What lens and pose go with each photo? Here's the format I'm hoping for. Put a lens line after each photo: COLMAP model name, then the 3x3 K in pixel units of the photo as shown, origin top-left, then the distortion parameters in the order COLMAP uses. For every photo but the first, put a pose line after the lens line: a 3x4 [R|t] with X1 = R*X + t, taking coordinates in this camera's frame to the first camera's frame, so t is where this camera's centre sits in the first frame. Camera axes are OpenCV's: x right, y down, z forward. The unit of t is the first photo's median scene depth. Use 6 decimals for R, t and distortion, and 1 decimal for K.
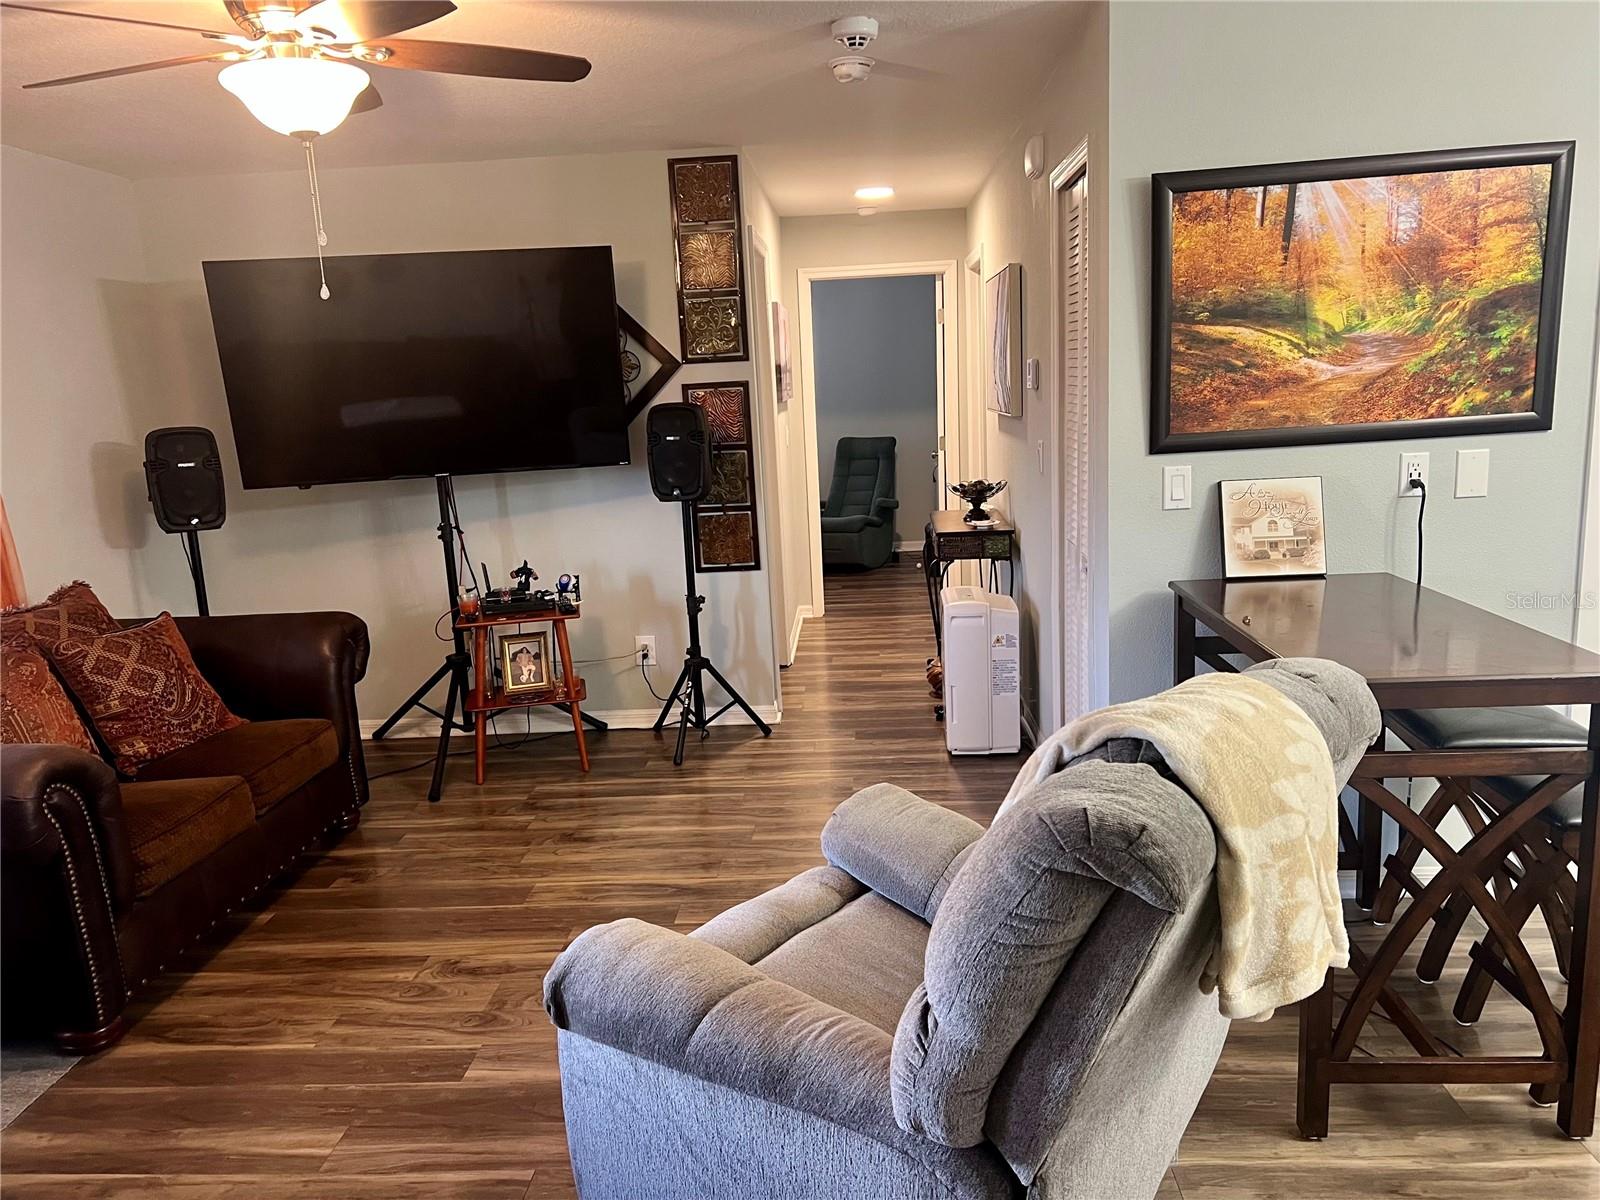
lens RADIAL K [[1206.2, 0, 801.0], [0, 1206.2, 605.7], [0, 0, 1]] dist [0.070711, -0.071462]
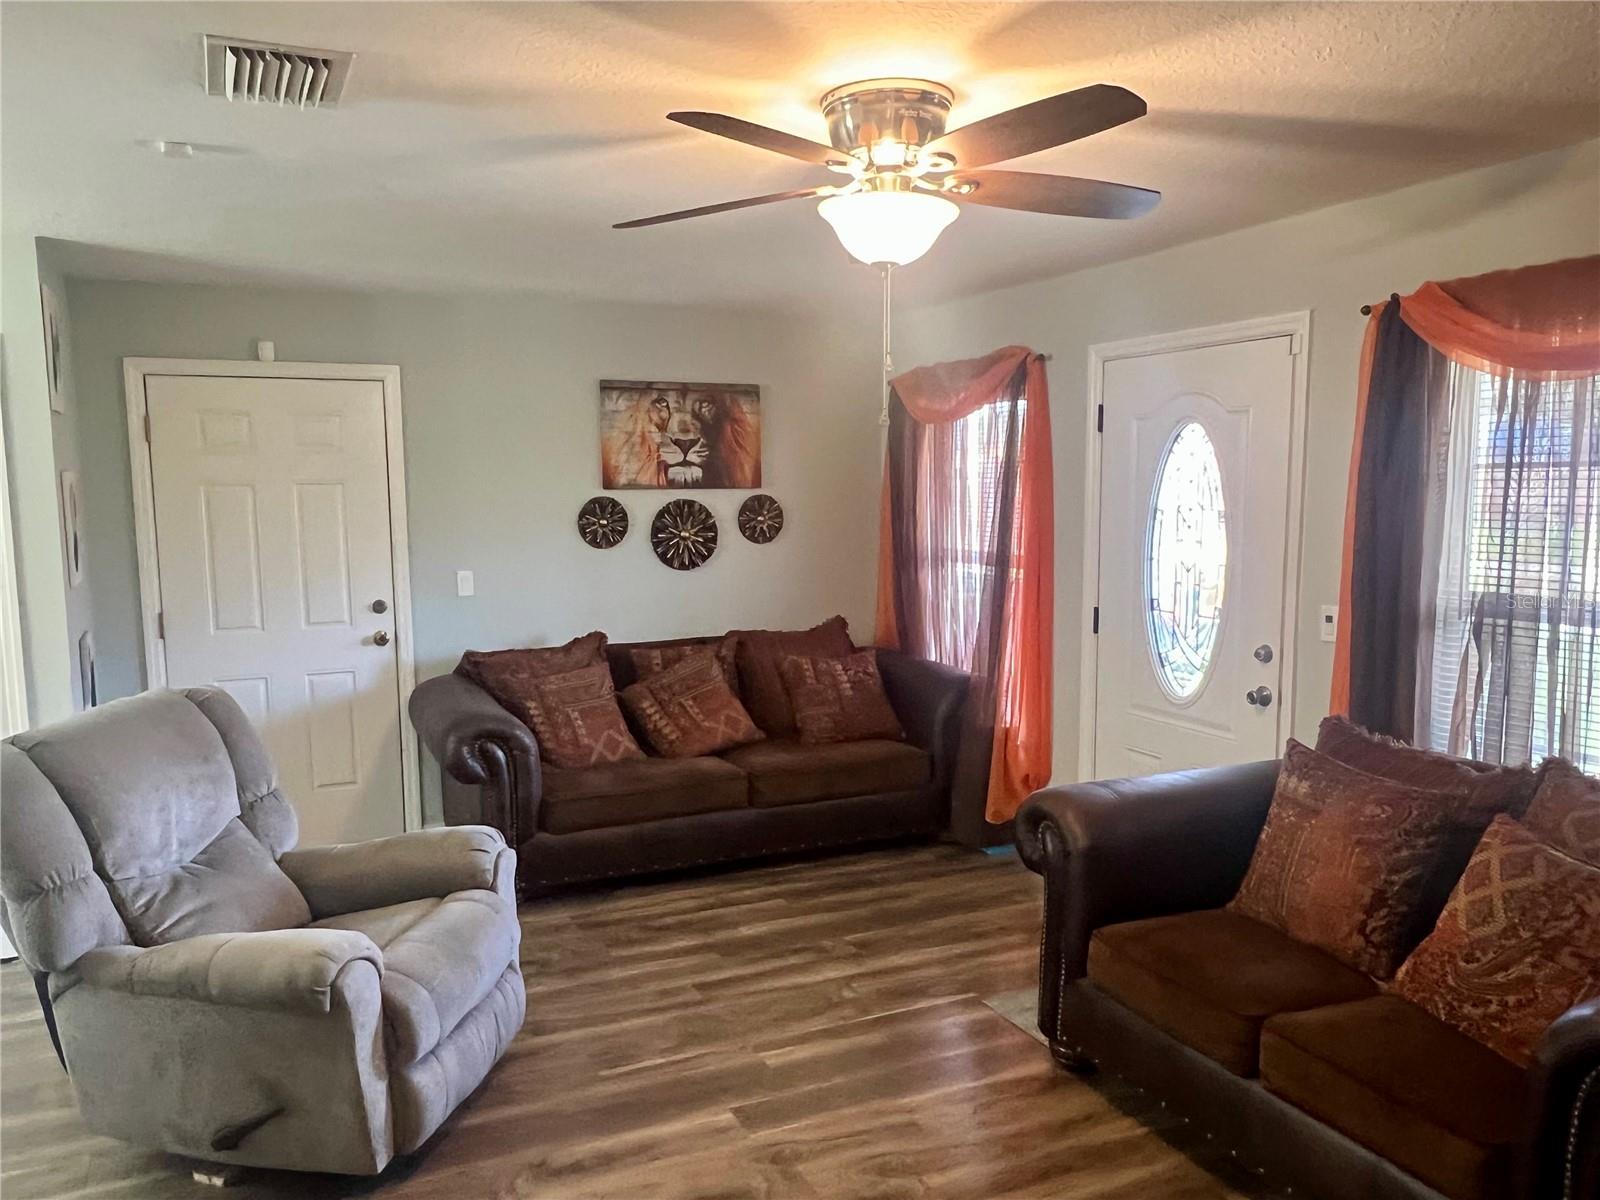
lens RADIAL K [[1196.3, 0, 772.6], [0, 1196.3, 619.6], [0, 0, 1]] dist [0.011926, -0.017695]
pose [[-0.884302, 0.113117, -0.453005, 0.127457], [-0.032543, 0.952919, 0.301473, -0.341915], [0.465779, 0.281335, -0.838988, 1.571121]]
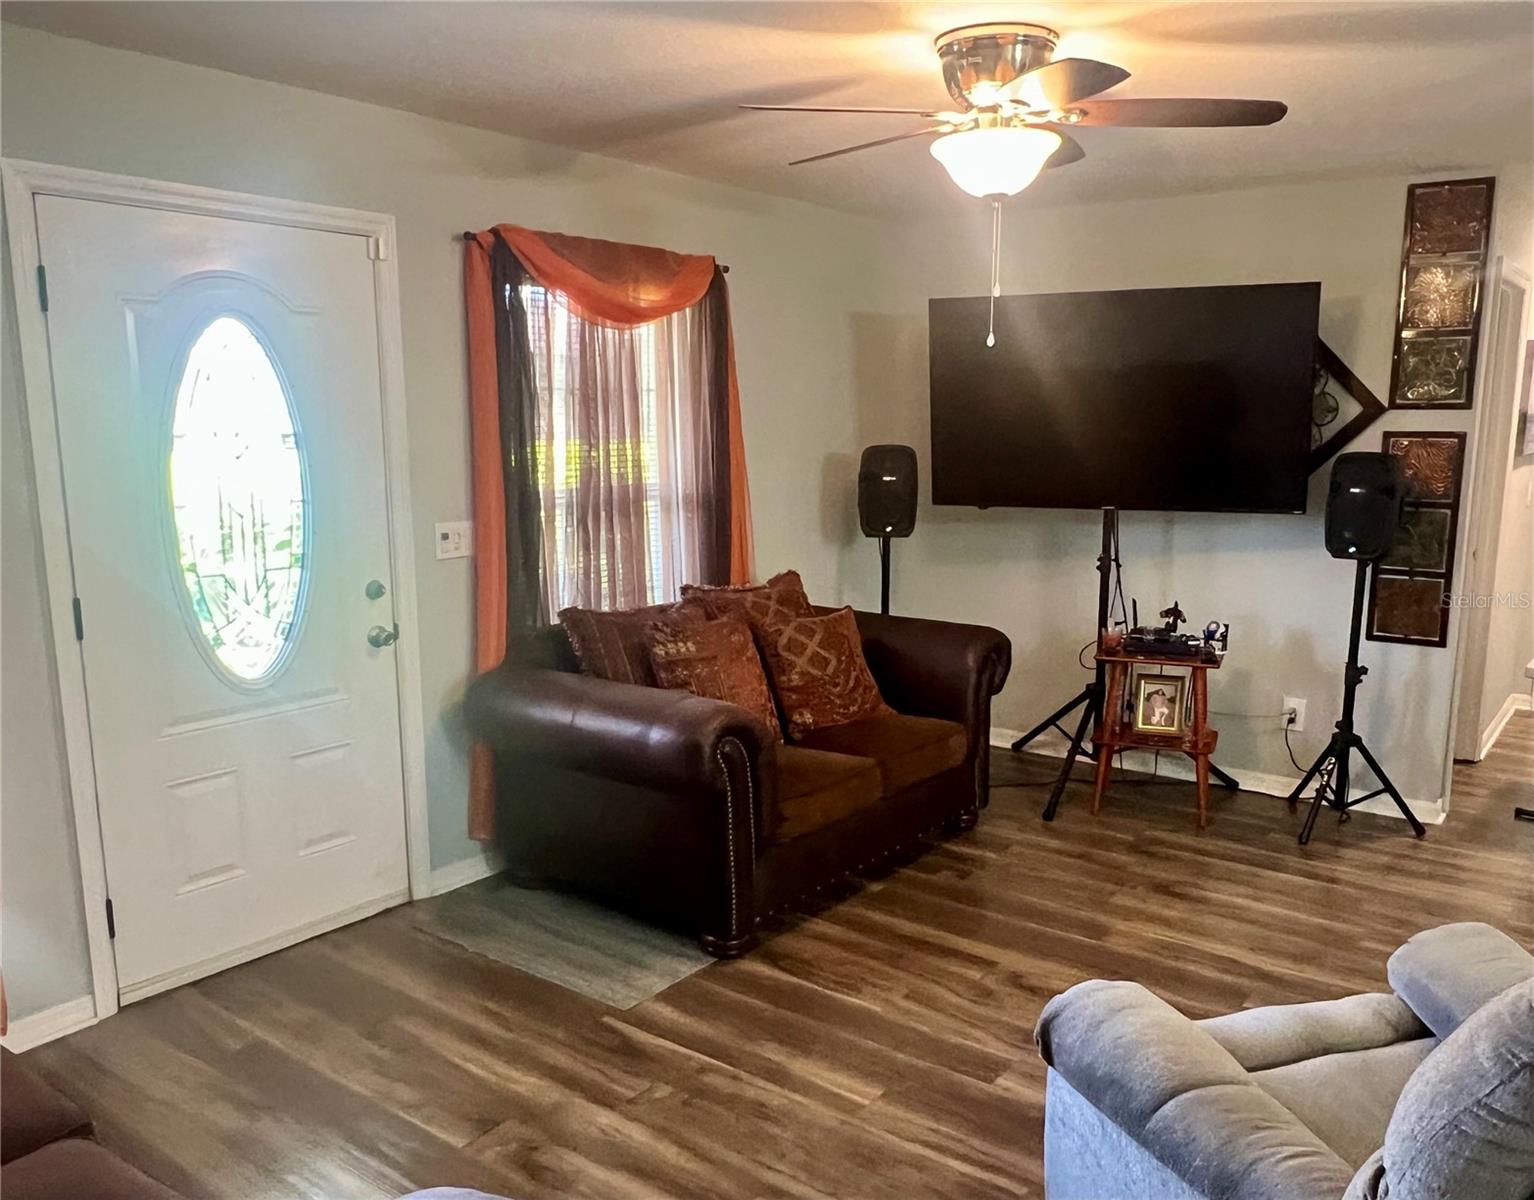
lens RADIAL K [[1238.4, 0, 803.6], [0, 1238.4, 644.5], [0, 0, 1]] dist [0.014694, -0.010840]
pose [[0.837115, 0.154321, -0.524808, 0.079120], [-0.147366, 0.987534, 0.055325, -0.021774], [0.526804, 0.031026, 0.849421, -0.014646]]
